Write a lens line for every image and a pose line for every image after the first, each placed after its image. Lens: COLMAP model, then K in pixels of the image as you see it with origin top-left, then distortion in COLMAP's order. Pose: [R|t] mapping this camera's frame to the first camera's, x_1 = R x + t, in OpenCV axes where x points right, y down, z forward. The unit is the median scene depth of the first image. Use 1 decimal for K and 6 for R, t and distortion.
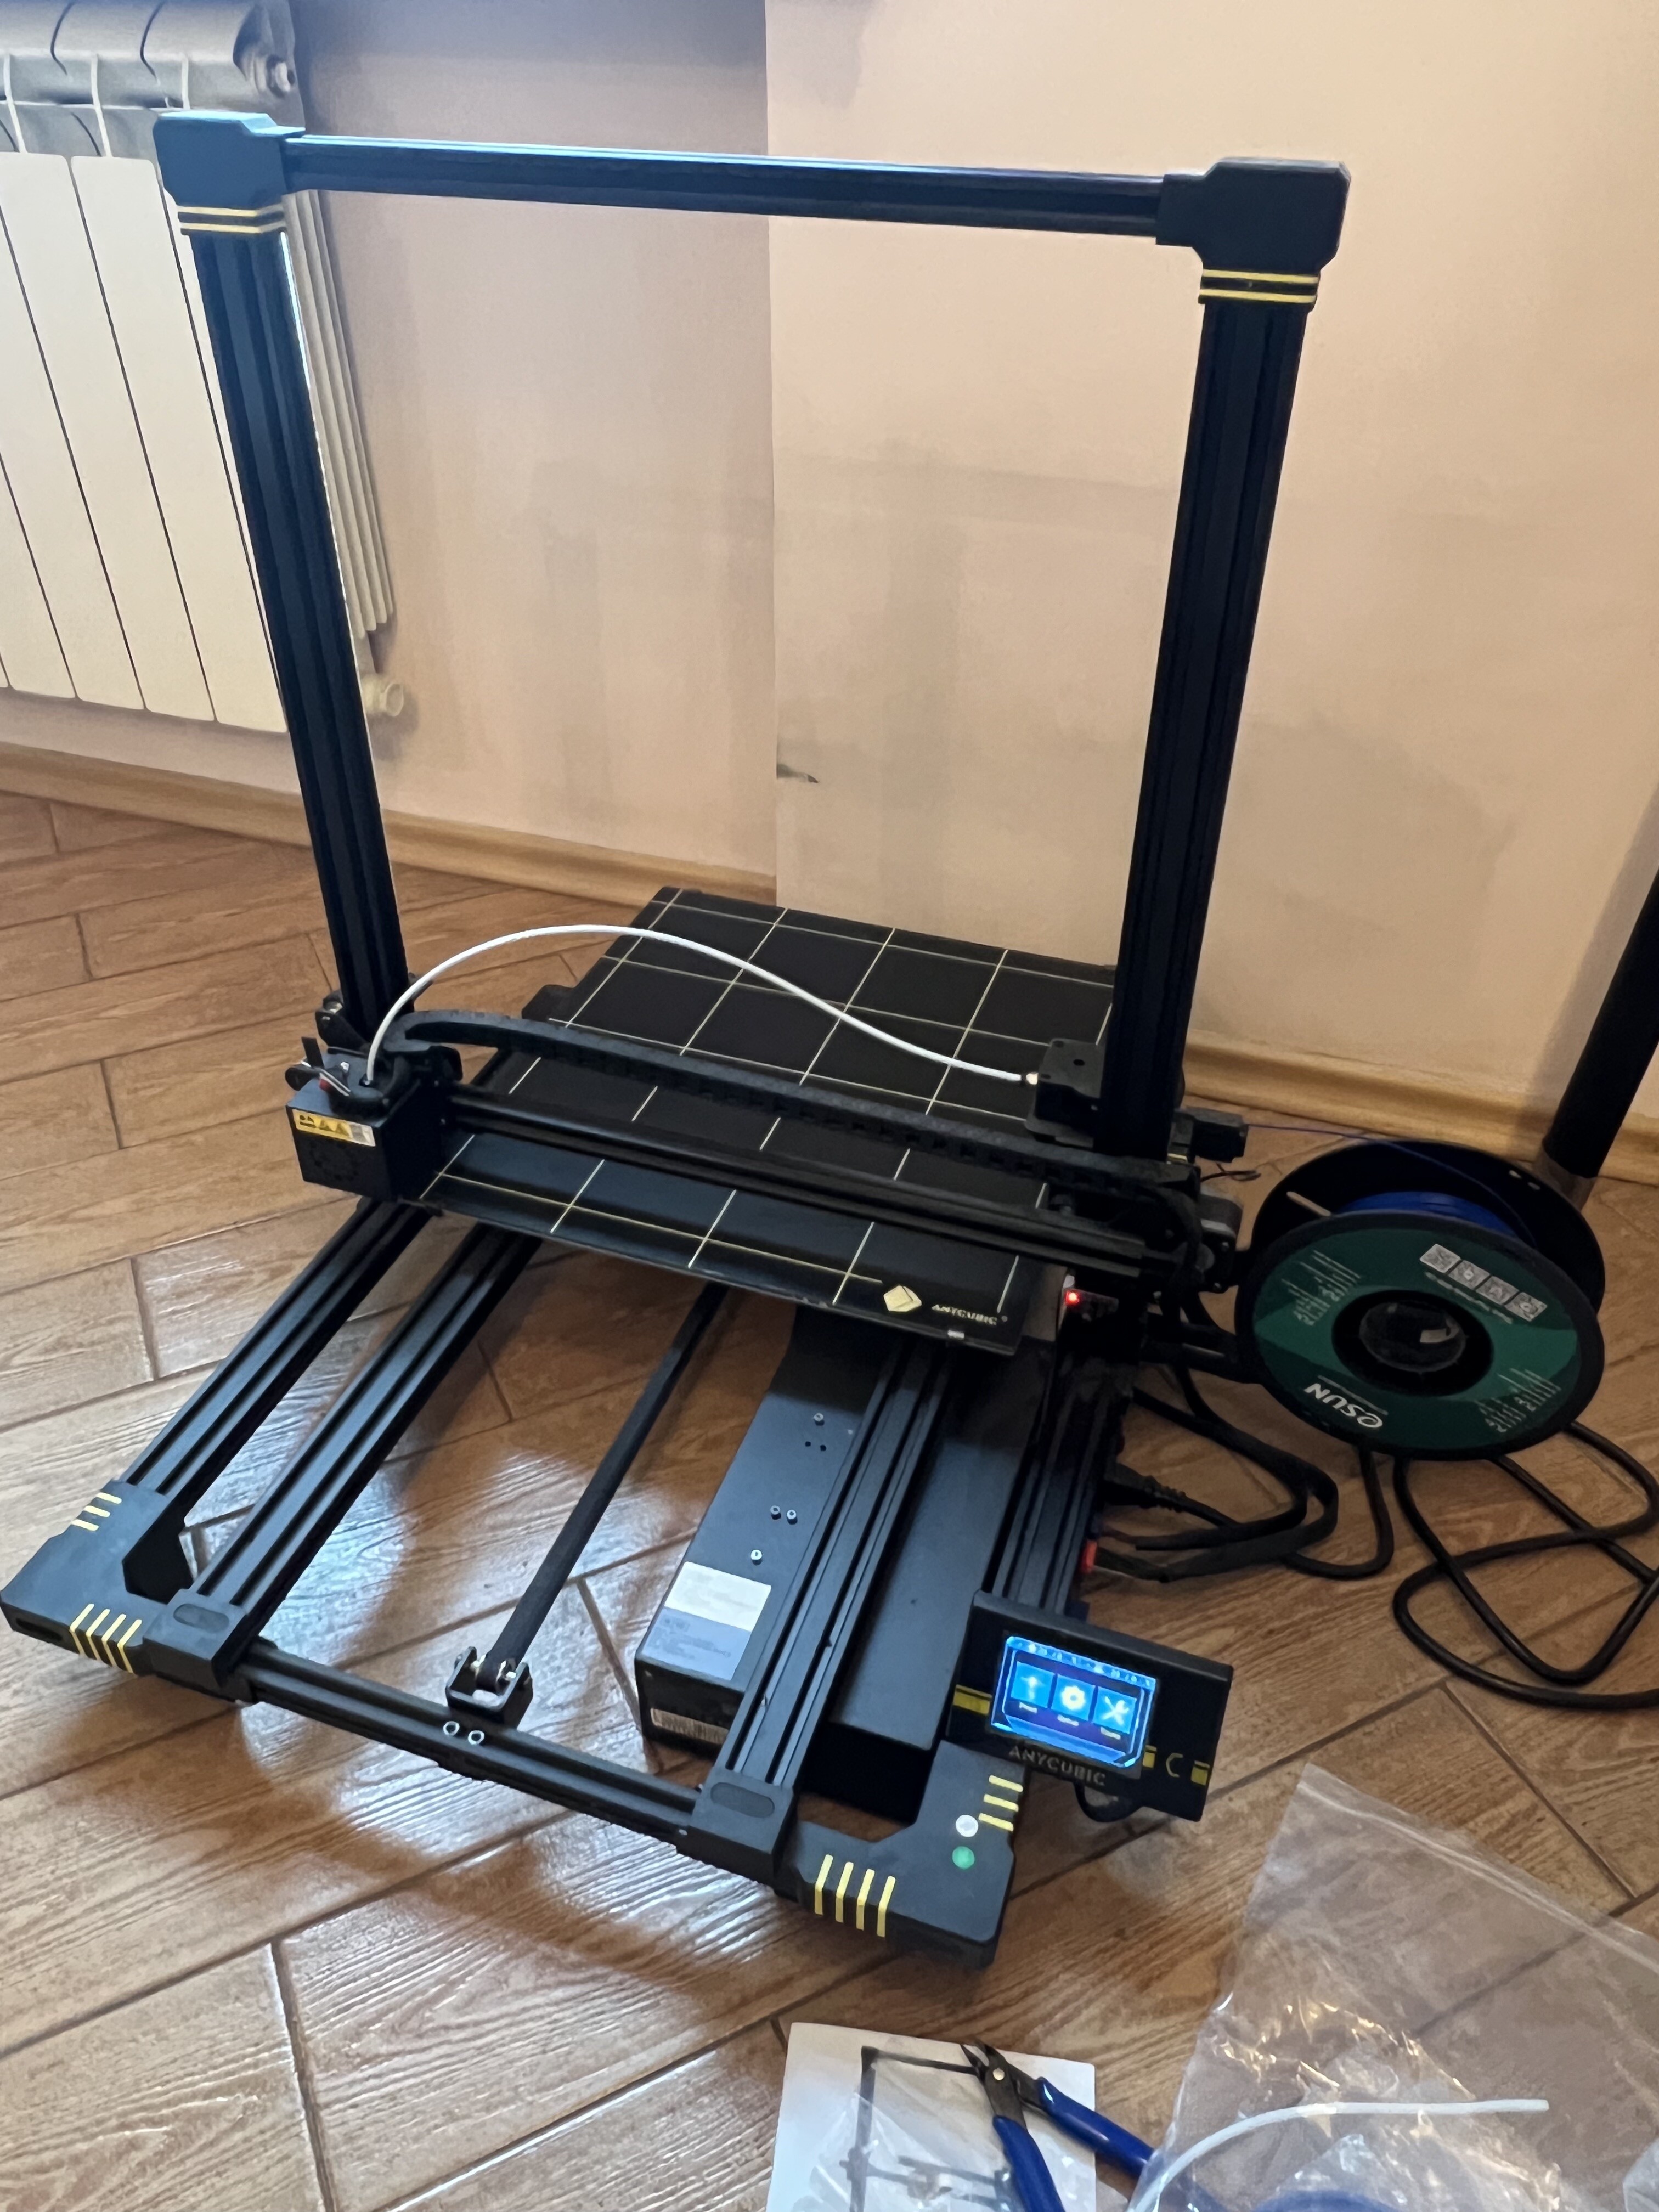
lens RADIAL K [[1574.2, 0, 829.5], [0, 1574.2, 1106.0], [0, 0, 1]] dist [0.007639, 0.001523]
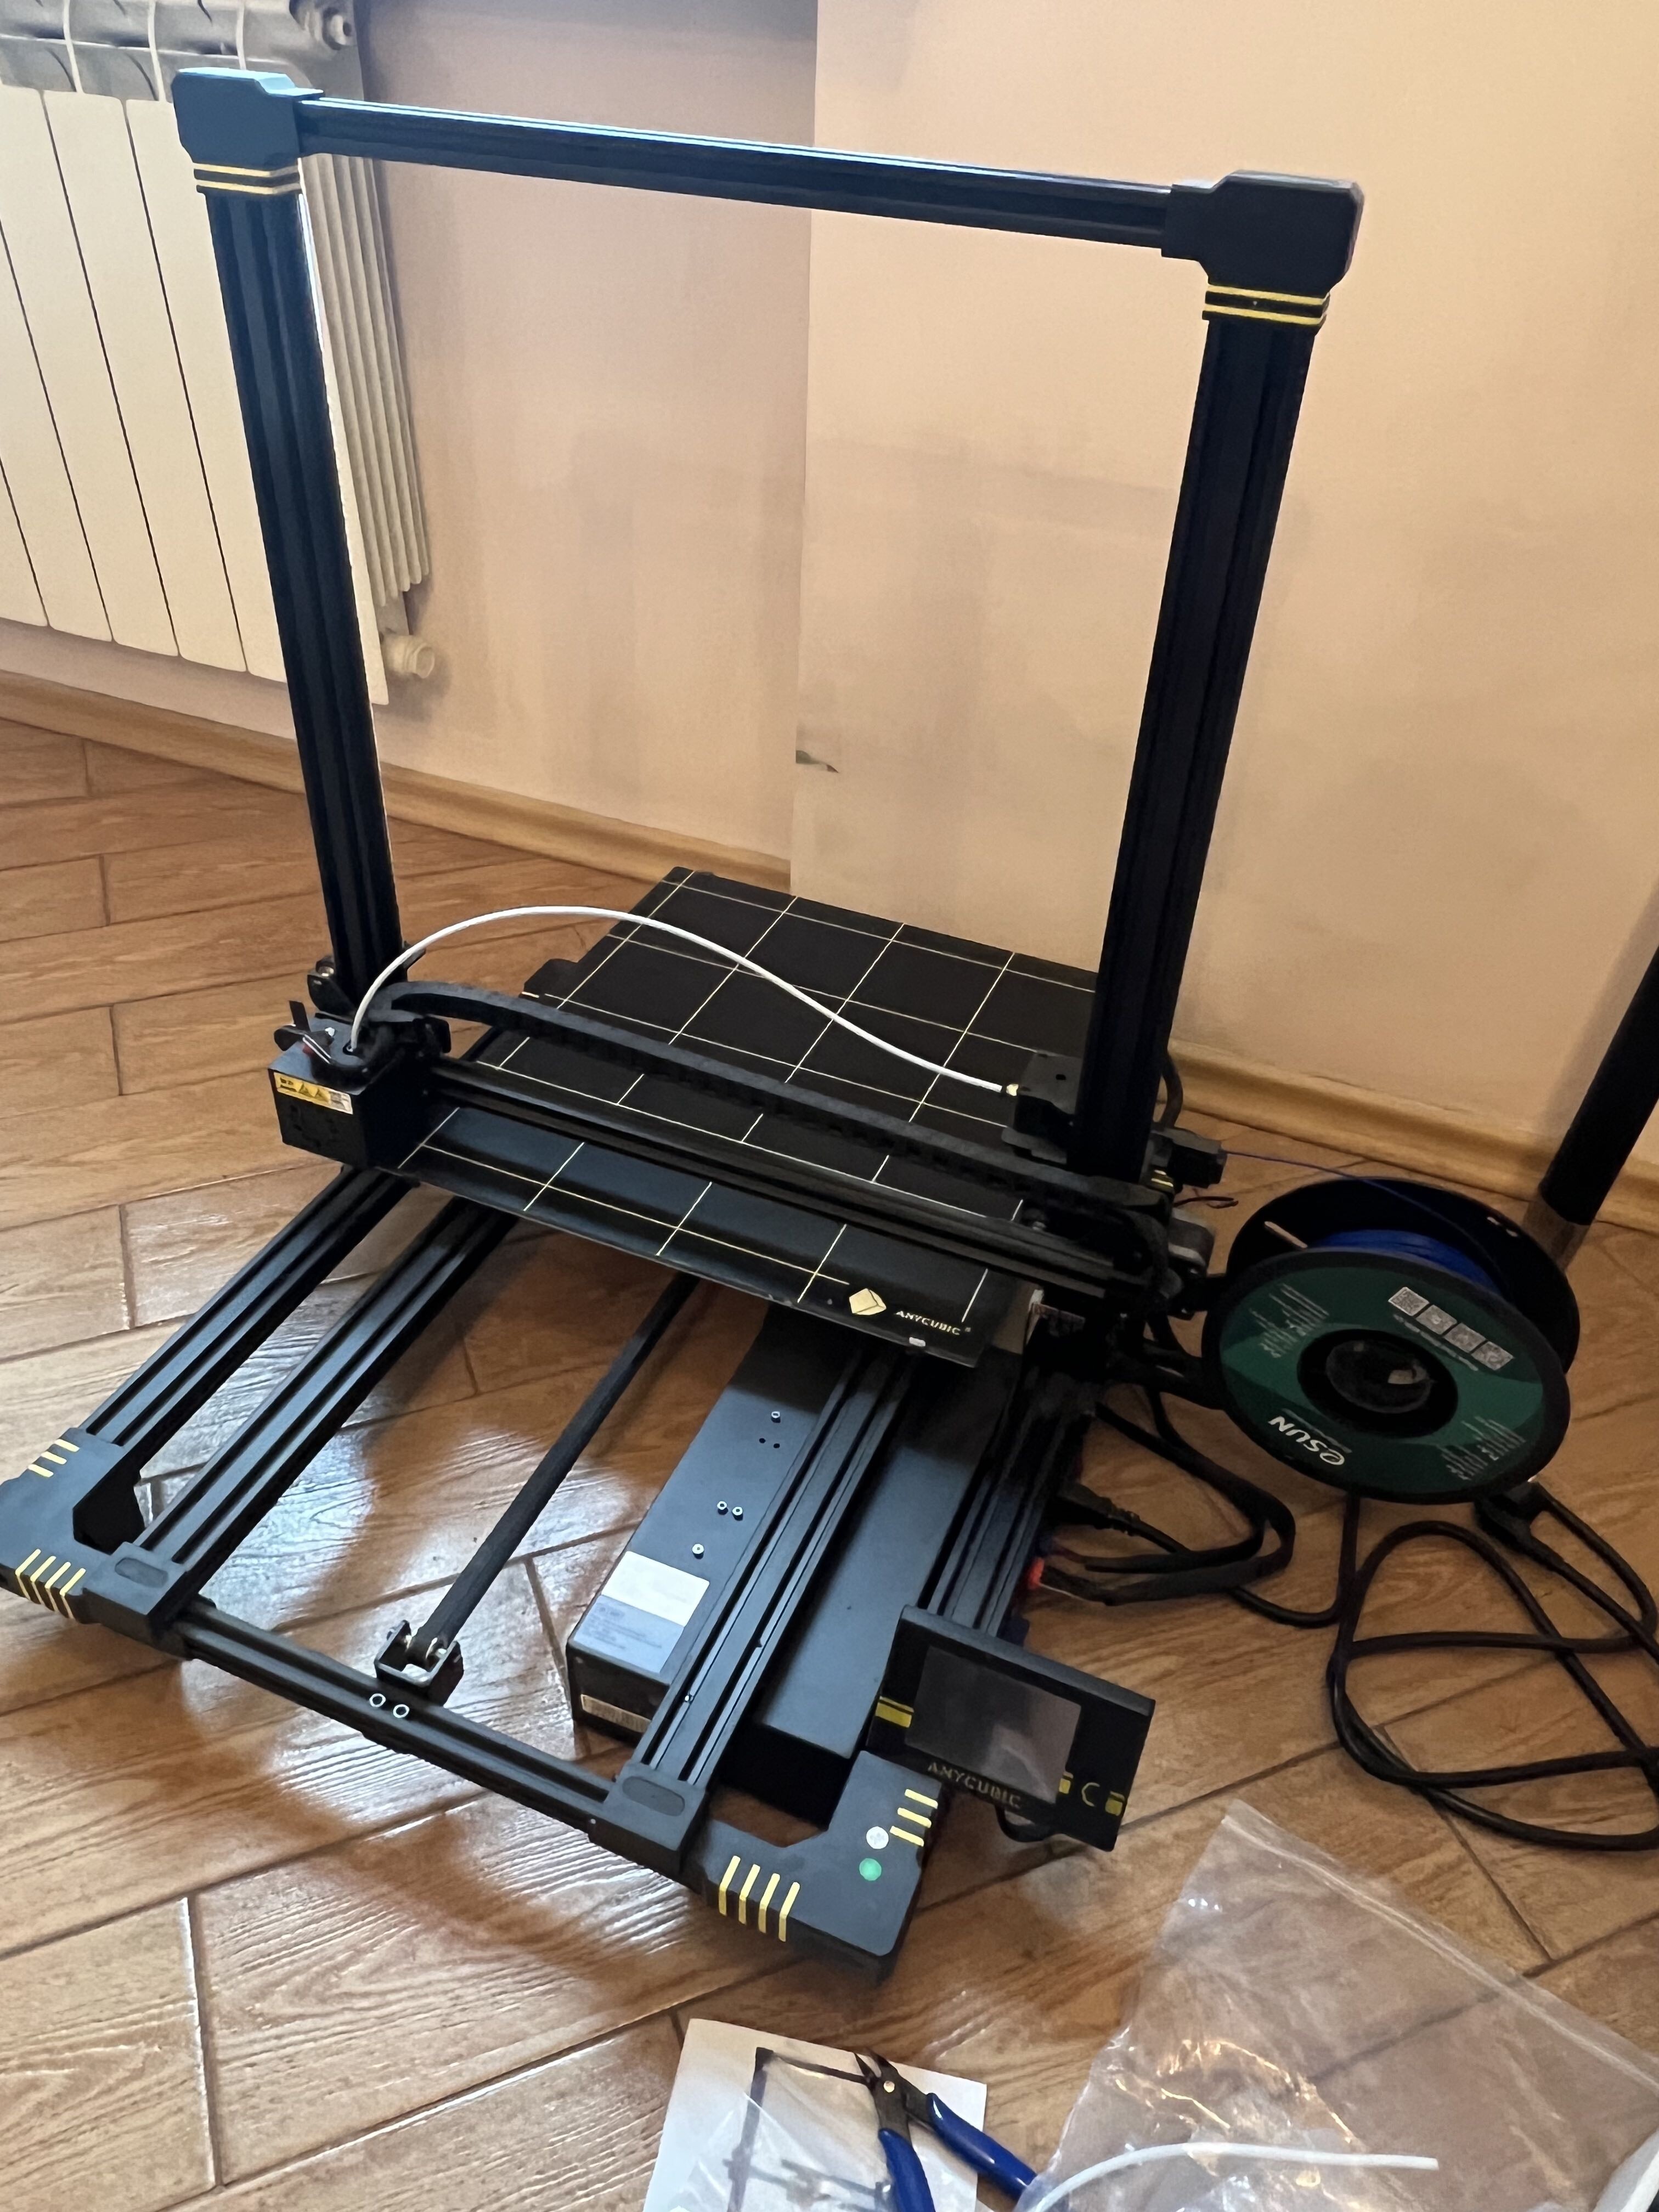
lens RADIAL K [[1576.0, 0, 838.8], [0, 1576.0, 1107.9], [0, 0, 1]] dist [0.005861, 0.001873]
pose [[0.997463, 0.065620, -0.027613, 0.052487], [-0.065107, 0.997696, 0.019091, -0.019624], [0.028802, -0.017244, 0.999436, 0.006943]]
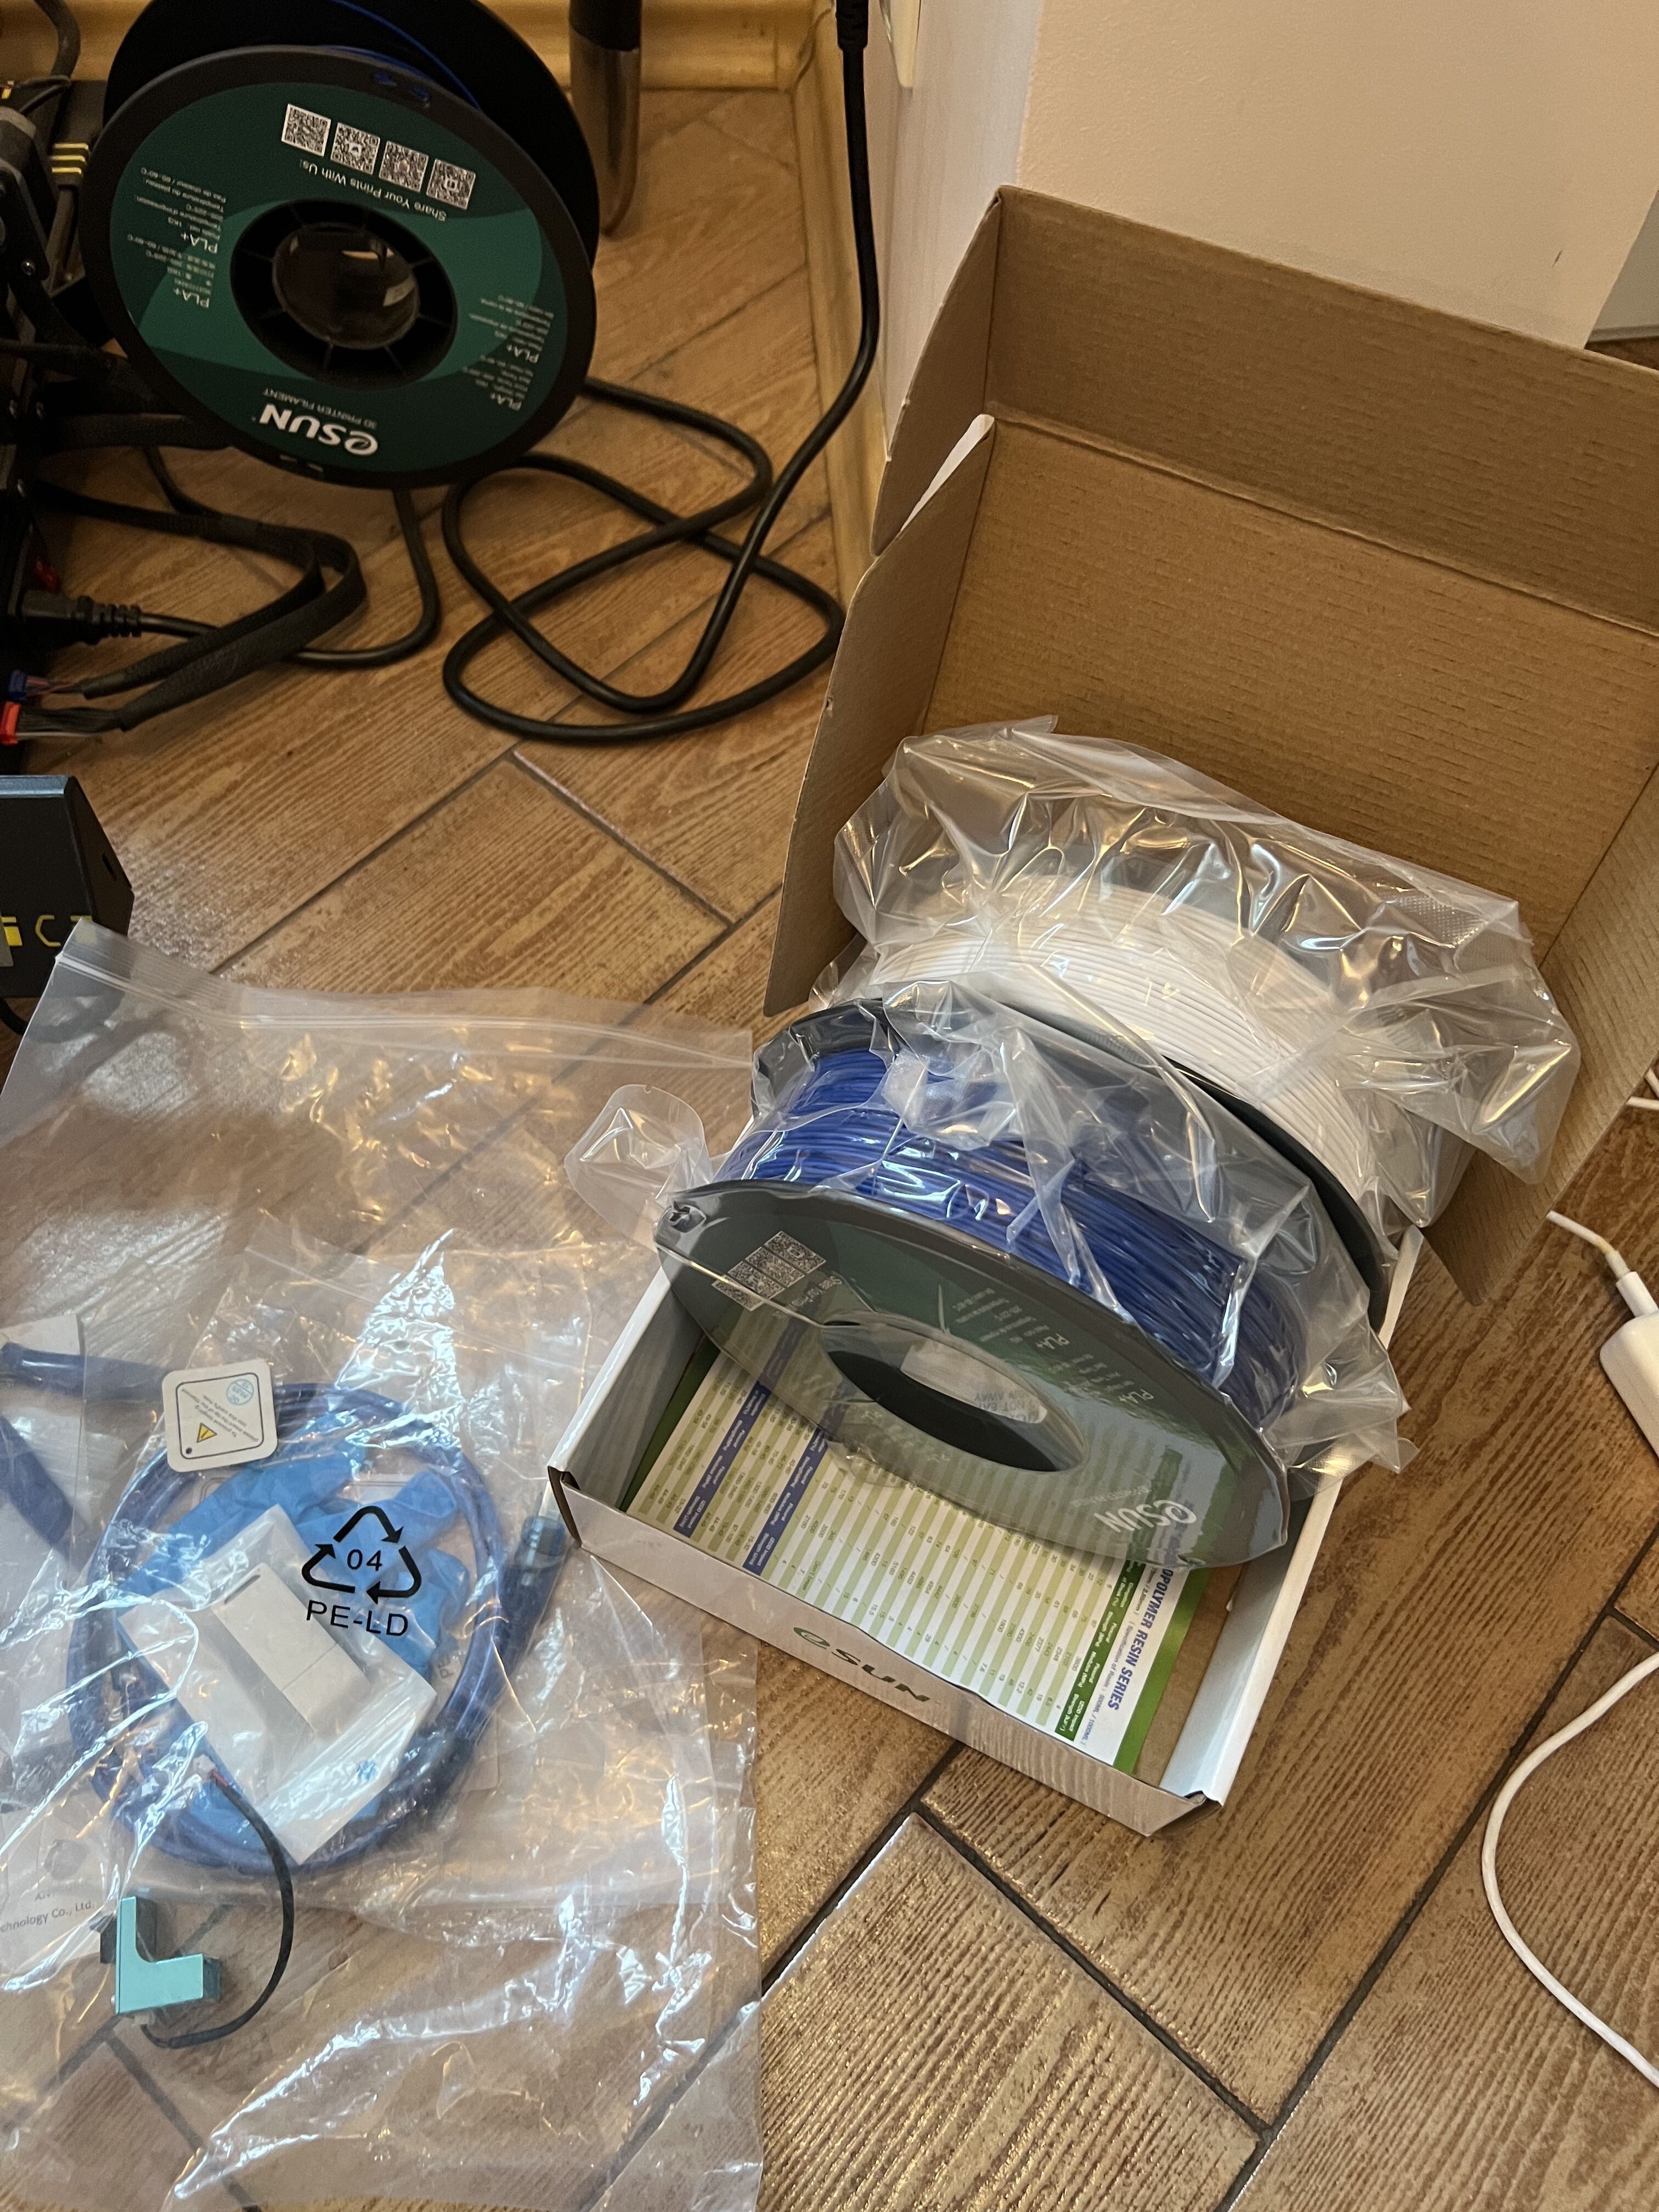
lens RADIAL K [[1595.8, 0, 829.5], [0, 1595.8, 1106.0], [0, 0, 1]] dist [-0.000580, -0.000418]
pose [[0.927303, -0.314851, 0.202428, 0.332069], [0.204132, 0.878682, 0.431566, 0.217116], [-0.313749, -0.358870, 0.879076, 0.194790]]
